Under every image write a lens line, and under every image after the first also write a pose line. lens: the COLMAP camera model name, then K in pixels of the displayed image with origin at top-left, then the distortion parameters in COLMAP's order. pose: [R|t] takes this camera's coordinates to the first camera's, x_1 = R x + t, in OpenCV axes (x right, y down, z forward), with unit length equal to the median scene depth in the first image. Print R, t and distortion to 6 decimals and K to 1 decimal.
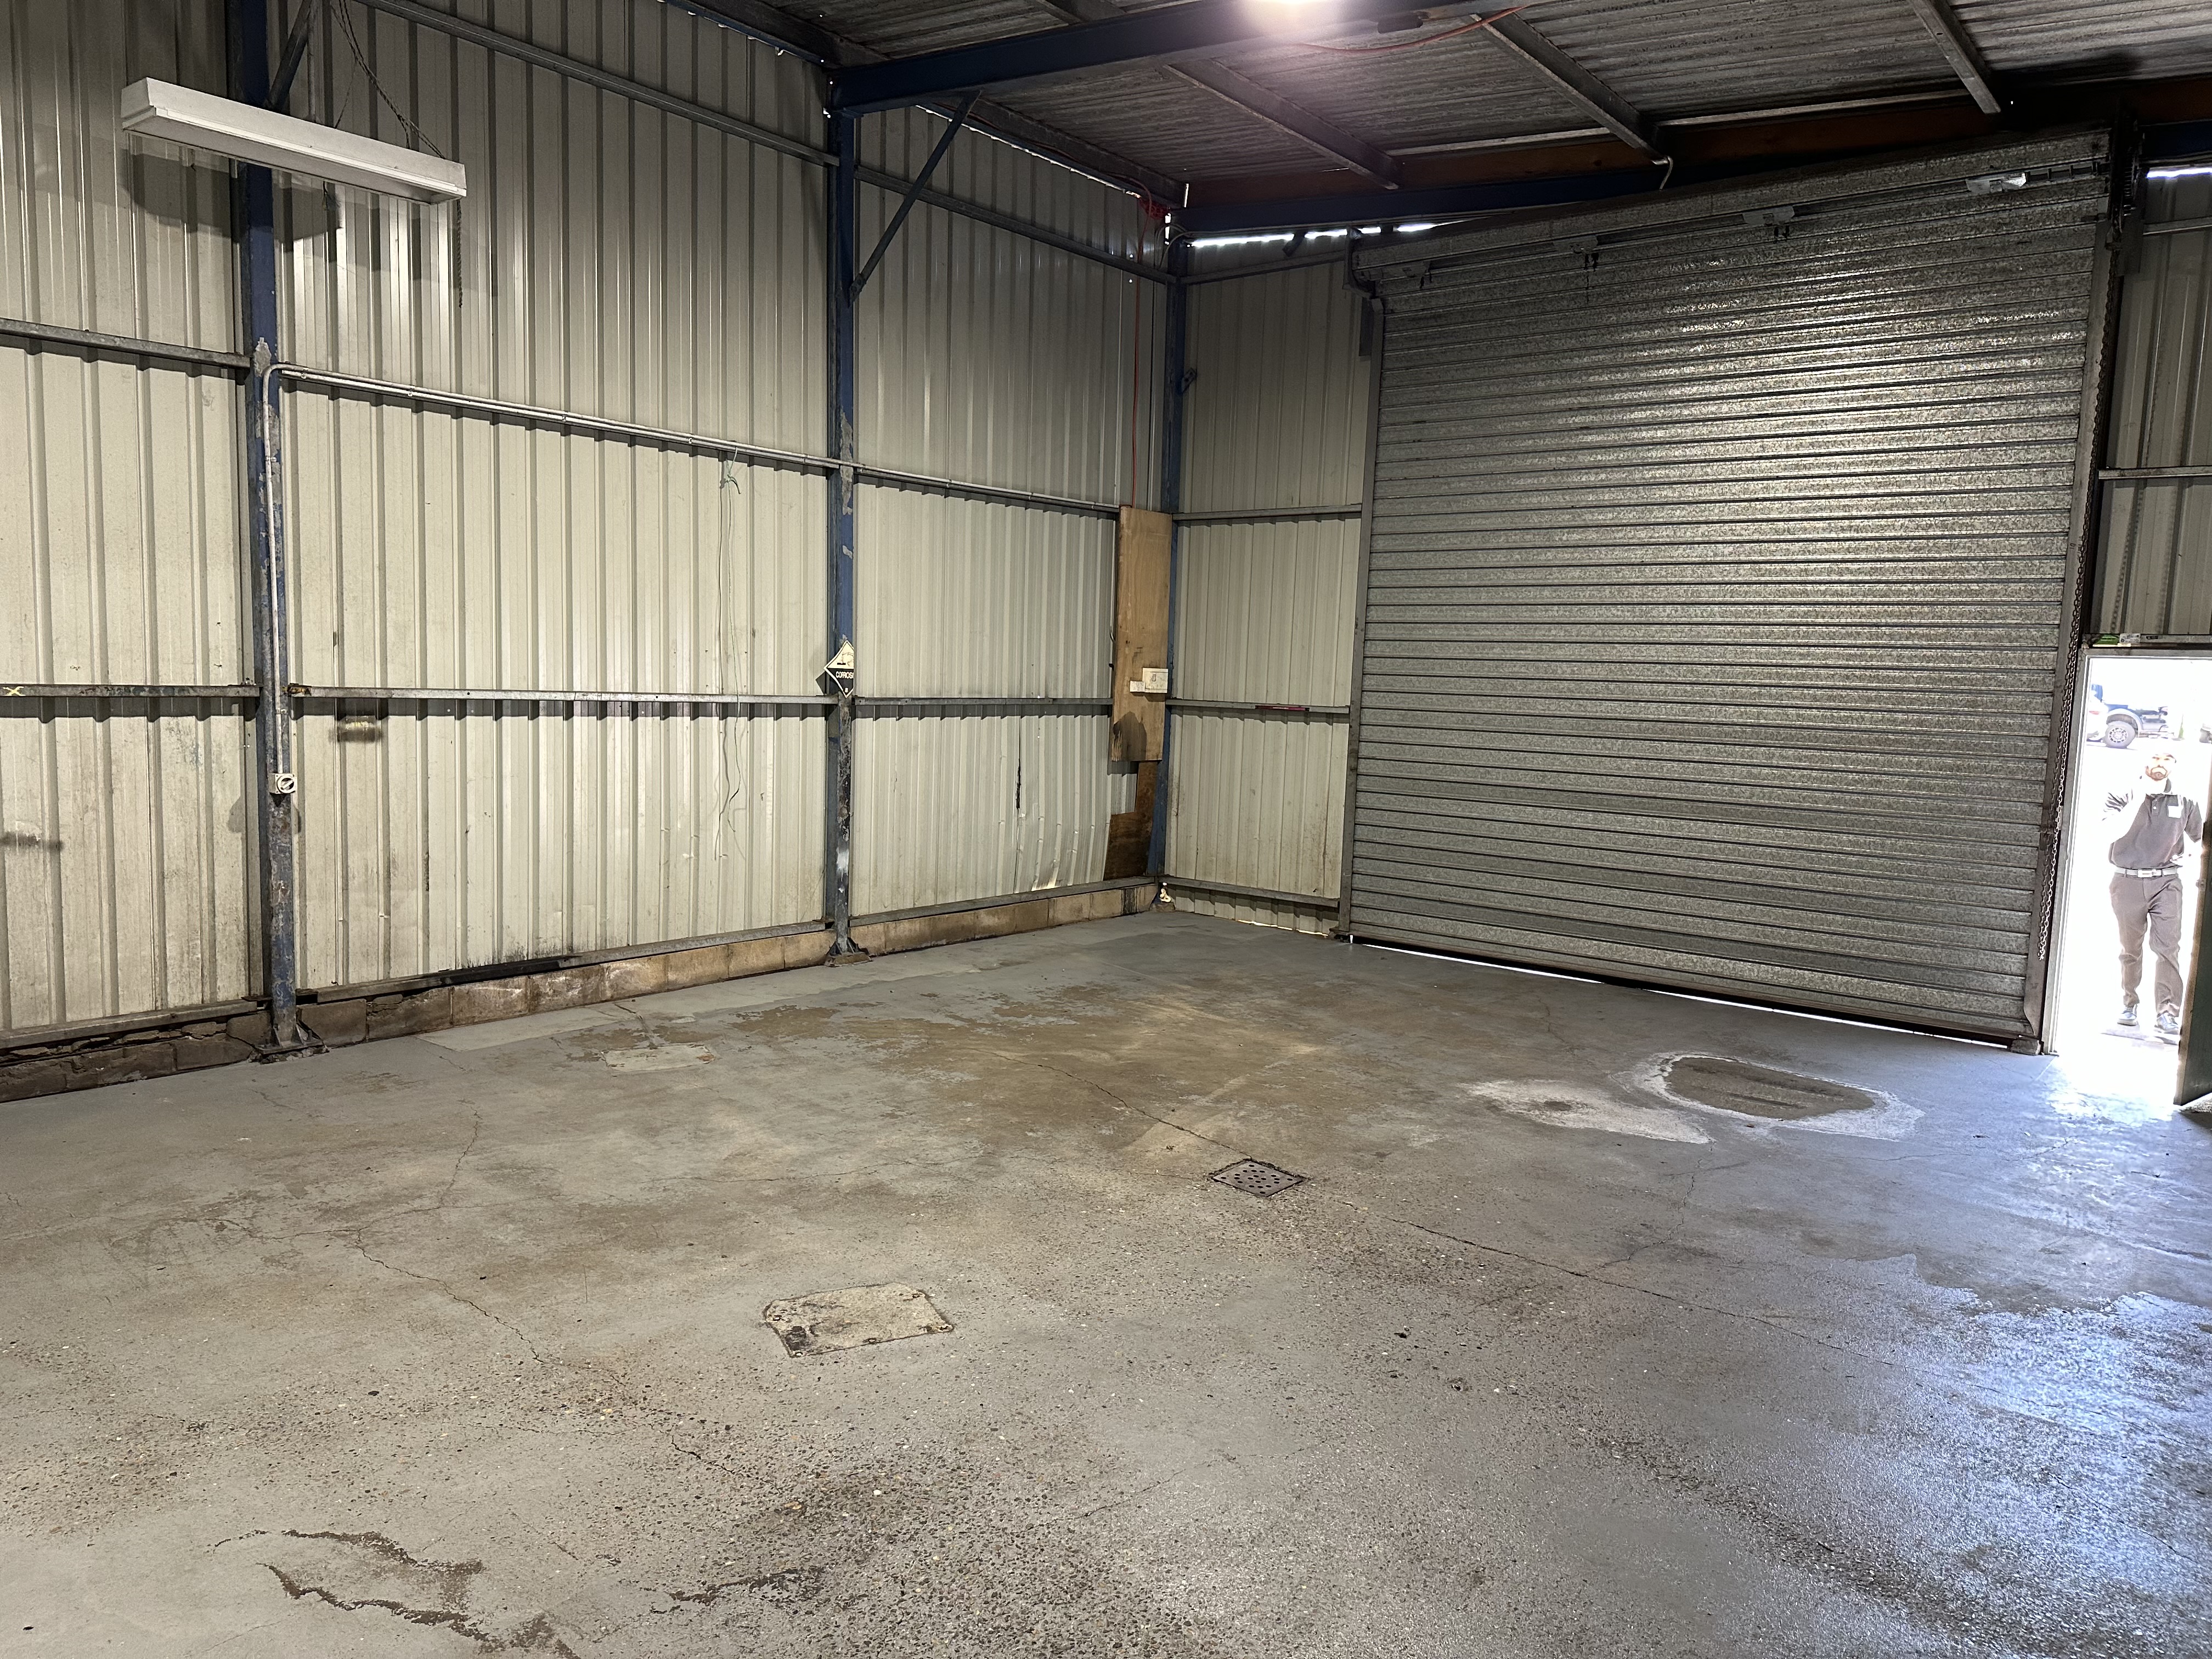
lens RADIAL K [[1521.3, 0, 1117.4], [0, 1521.3, 824.2], [0, 0, 1]] dist [0.155523, -0.269219]
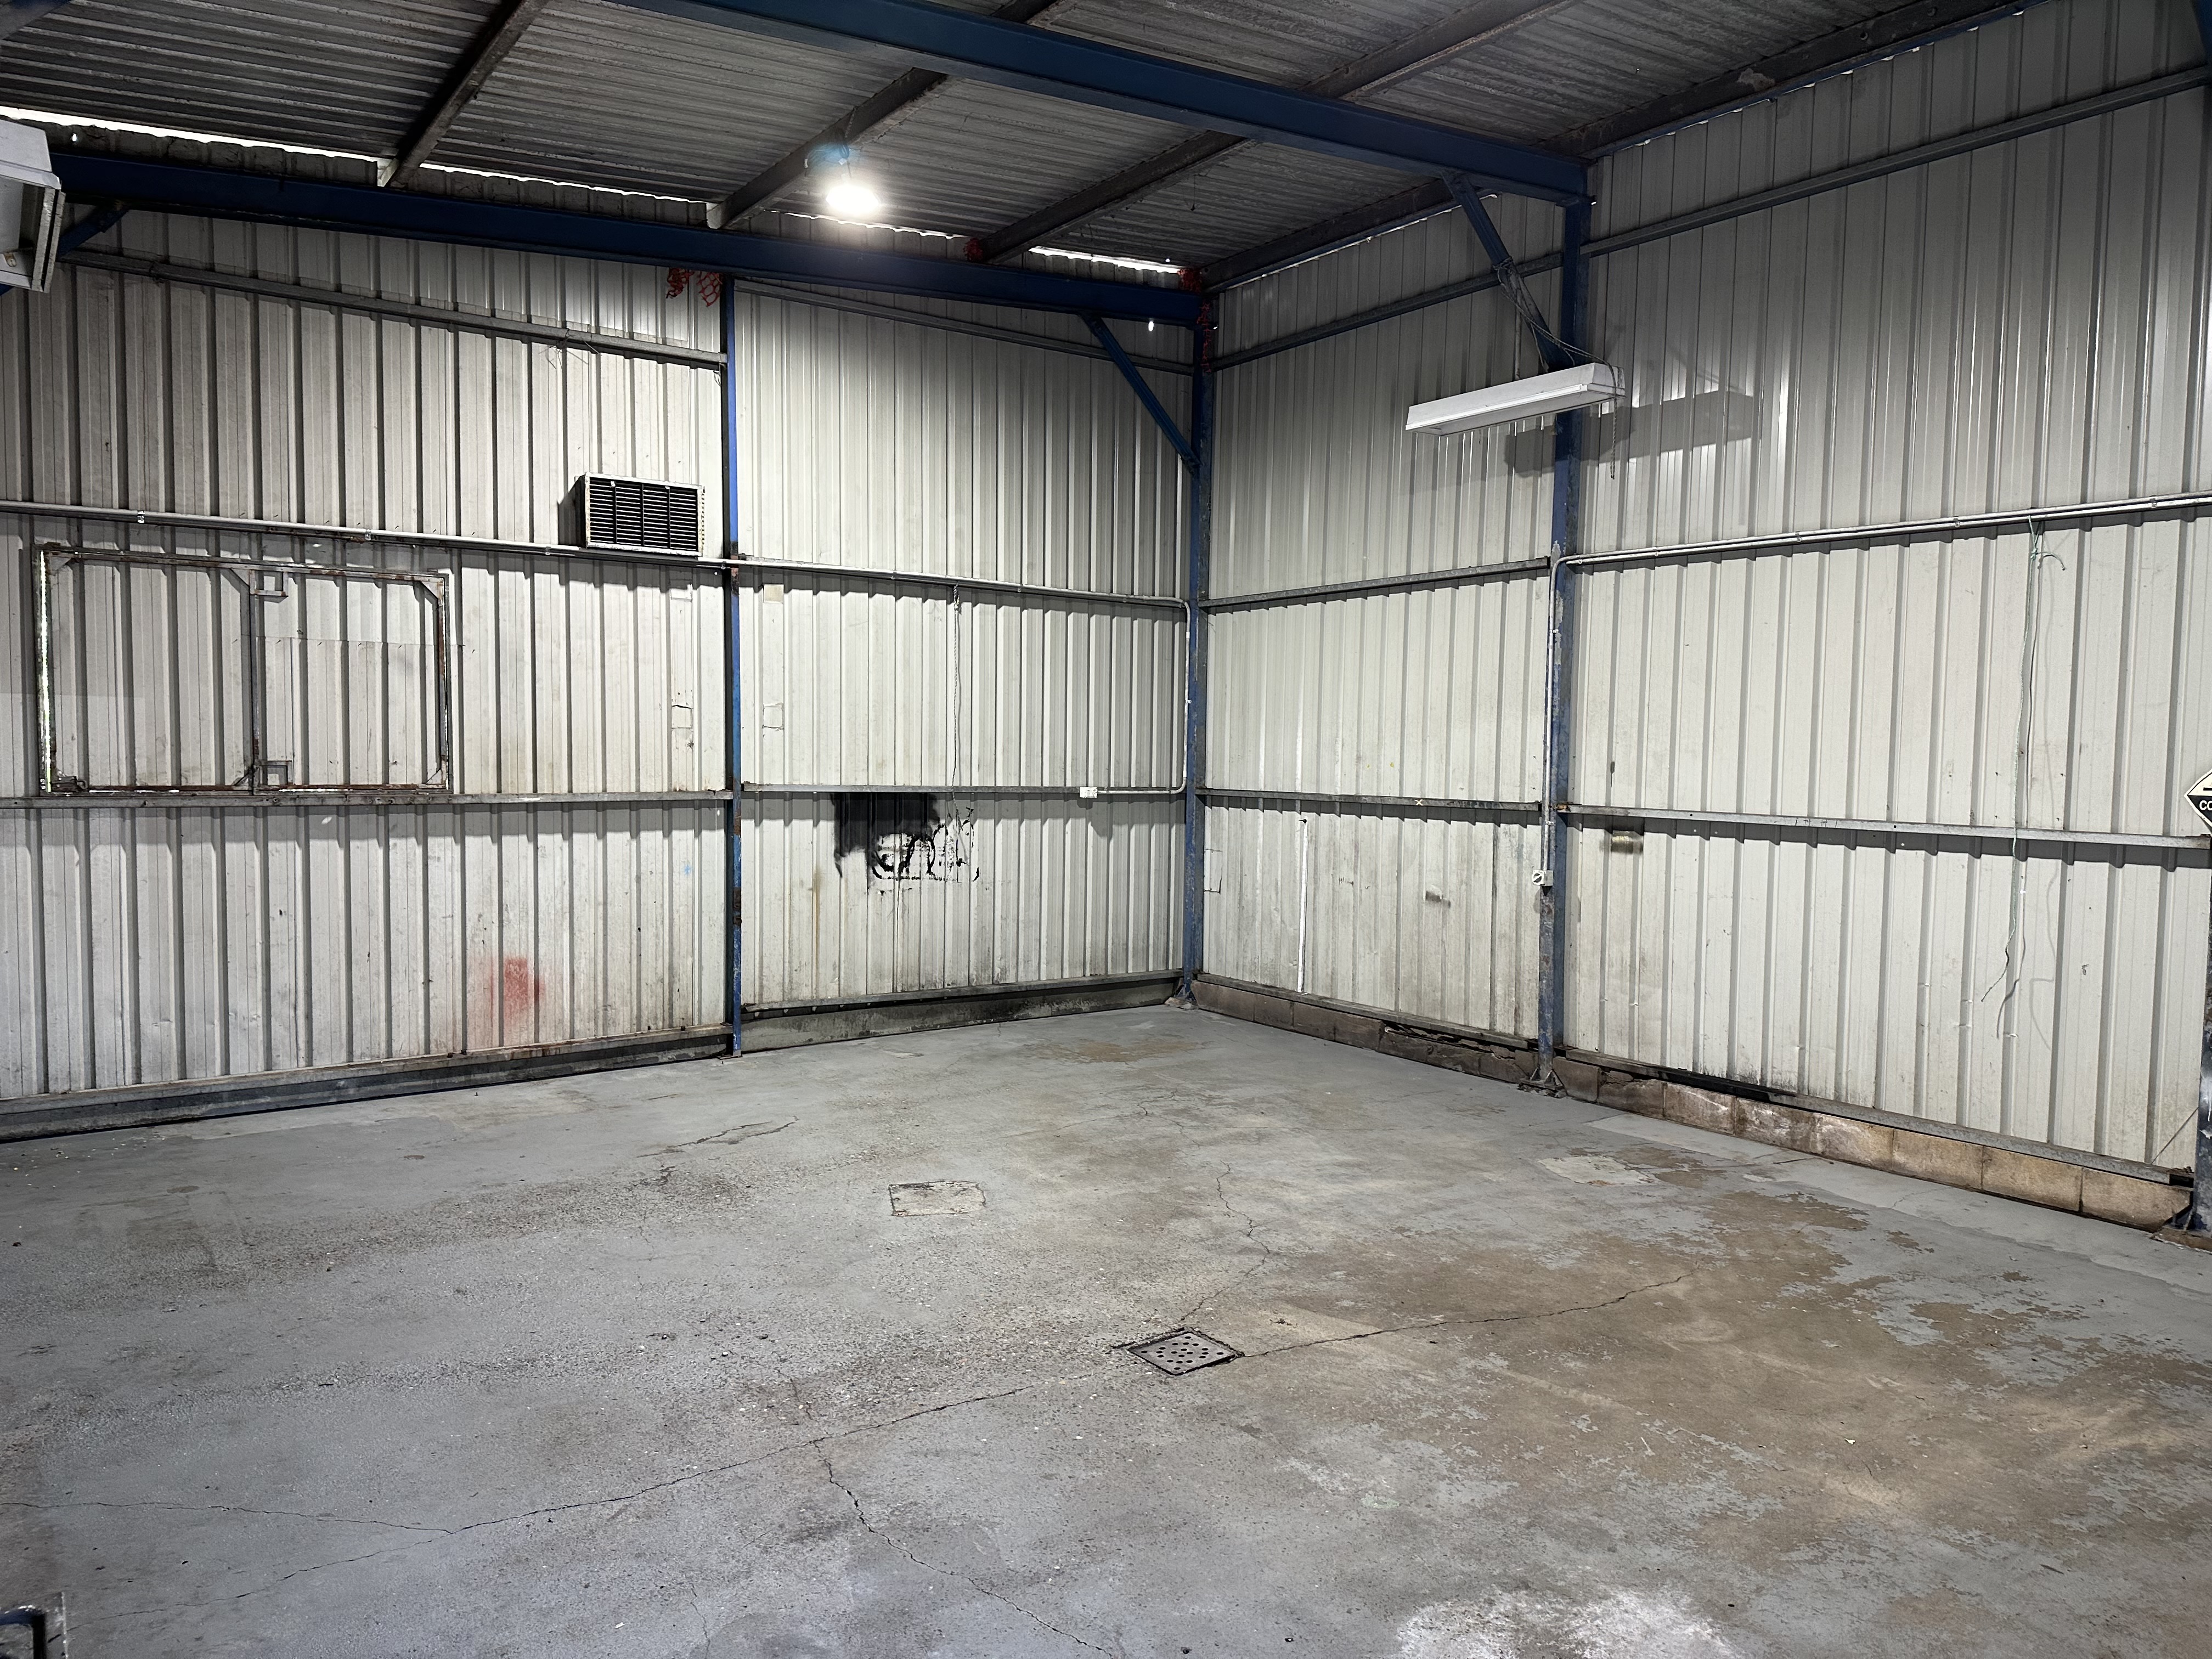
lens RADIAL K [[1521.3, 0, 1117.4], [0, 1521.3, 824.2], [0, 0, 1]] dist [0.155523, -0.269219]
pose [[-0.248903, 0.010695, -0.968469, 0.838651], [-0.123366, 0.991444, 0.042655, -0.085956], [0.960640, 0.130093, -0.245454, 1.018306]]
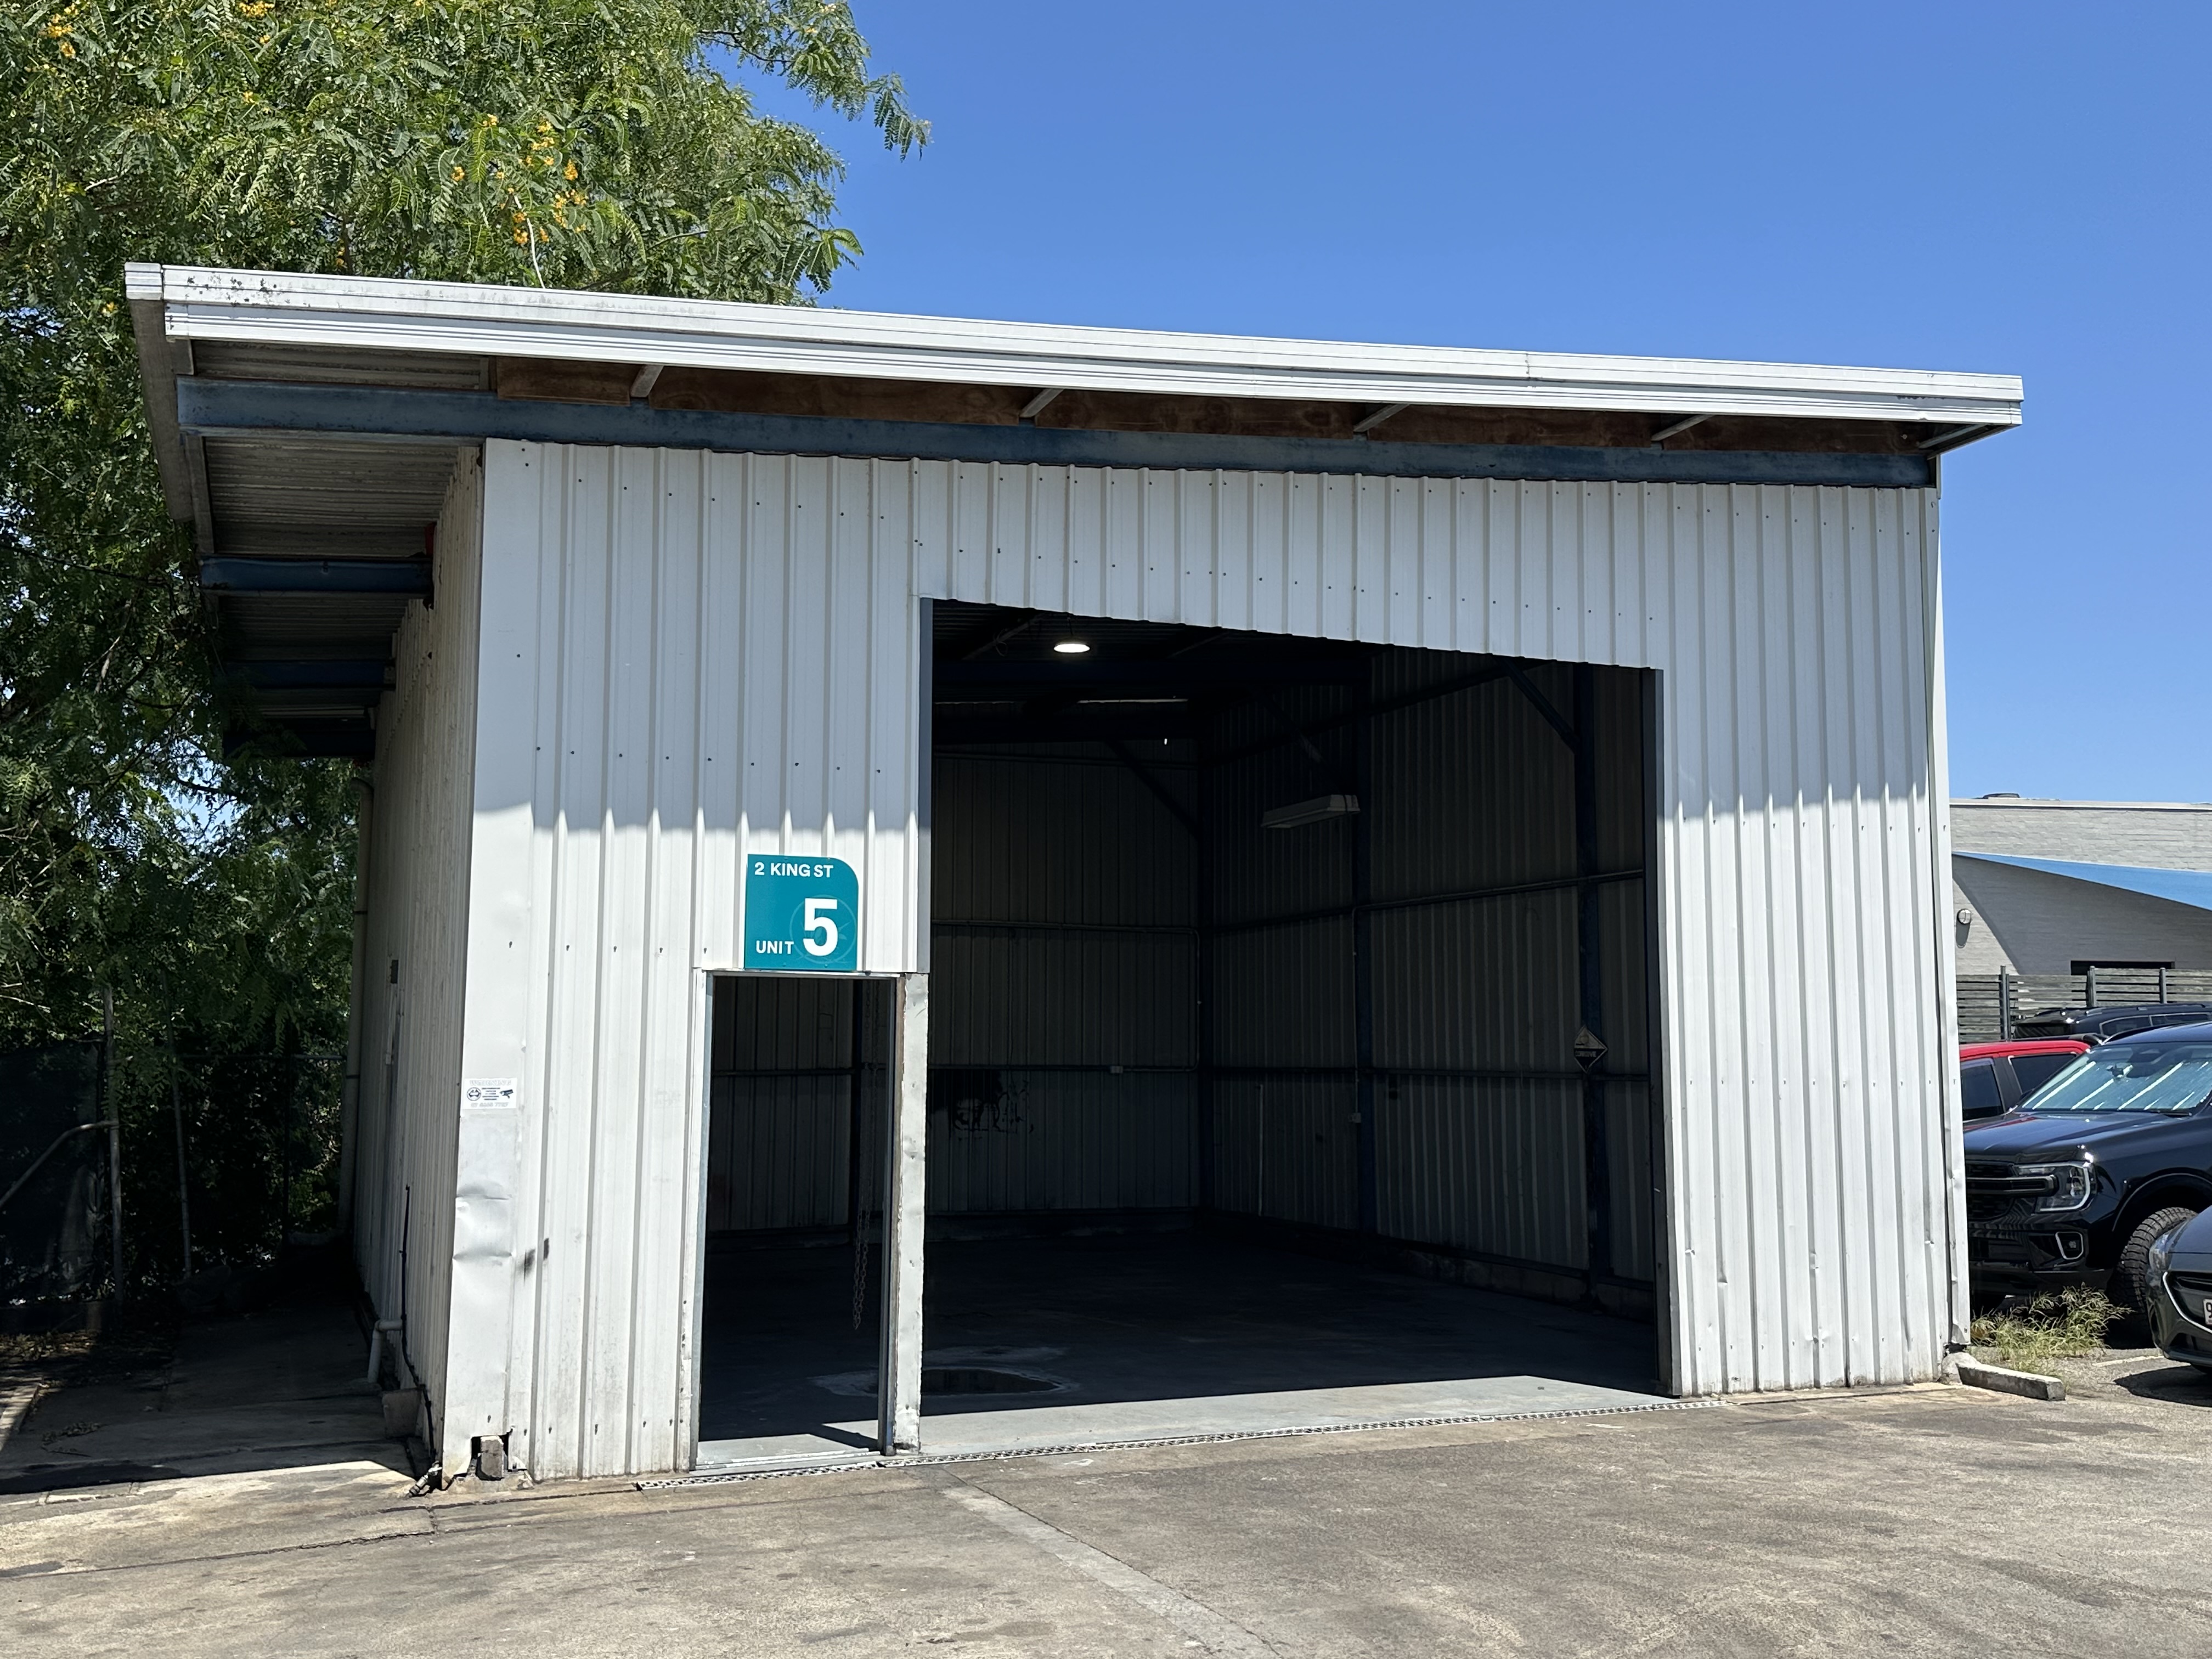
lens RADIAL K [[2012.1, 0, 1111.7], [0, 2012.1, 870.5], [0, 0, 1]] dist [0.170658, 0.001173]
pose [[-0.480399, -0.116562, -0.869270, 1.930510], [-0.107777, 0.991463, -0.073384, -0.119898], [0.870403, 0.058434, -0.488861, 2.052675]]
